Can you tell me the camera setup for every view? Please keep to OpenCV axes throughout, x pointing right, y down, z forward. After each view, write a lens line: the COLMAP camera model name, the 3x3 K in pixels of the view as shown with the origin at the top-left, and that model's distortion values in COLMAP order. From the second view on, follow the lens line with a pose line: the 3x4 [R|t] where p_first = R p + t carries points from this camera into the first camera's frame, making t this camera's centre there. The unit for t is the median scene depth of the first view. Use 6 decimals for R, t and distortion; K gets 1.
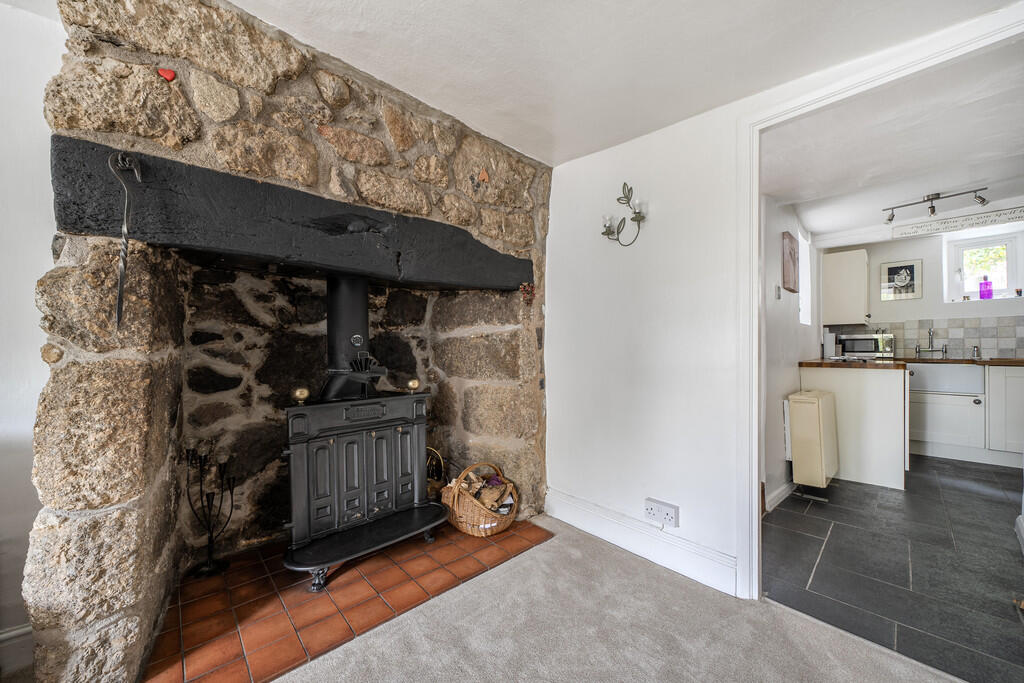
lens RADIAL K [[375.6, 0, 508.2], [0, 375.6, 348.3], [0, 0, 1]] dist [-0.003558, -0.000966]
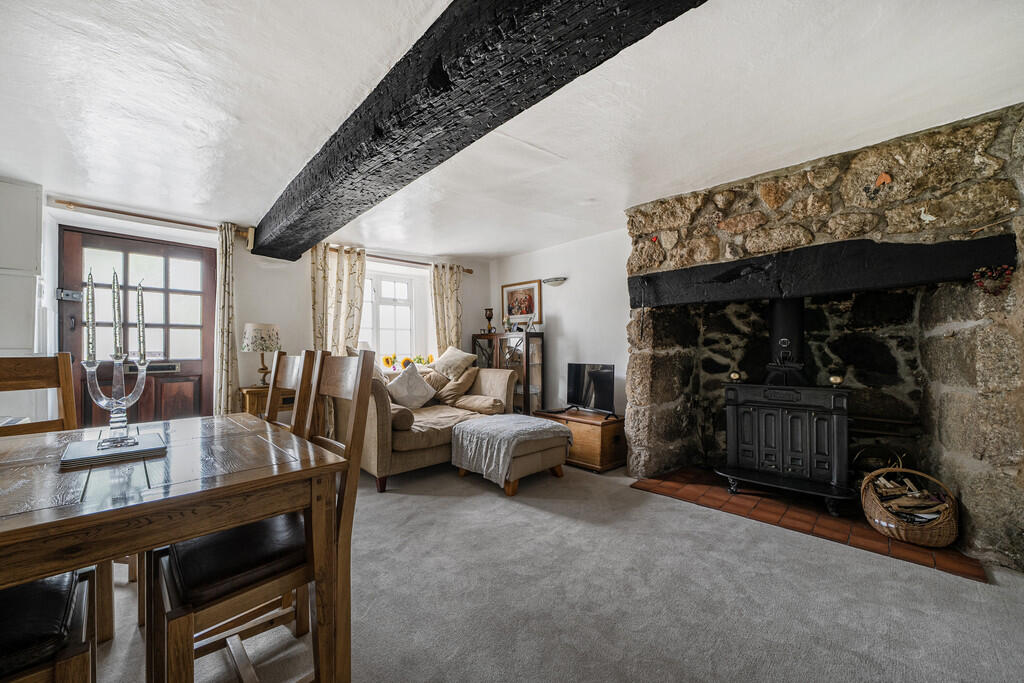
lens RADIAL K [[393.3, 0, 509.4], [0, 393.3, 345.4], [0, 0, 1]] dist [-0.000629, -0.000059]
pose [[0.062837, -0.003625, -0.998017, 1.113539], [0.001598, 0.999992, -0.003532, -0.009181], [0.998023, -0.001373, 0.062842, -0.093293]]
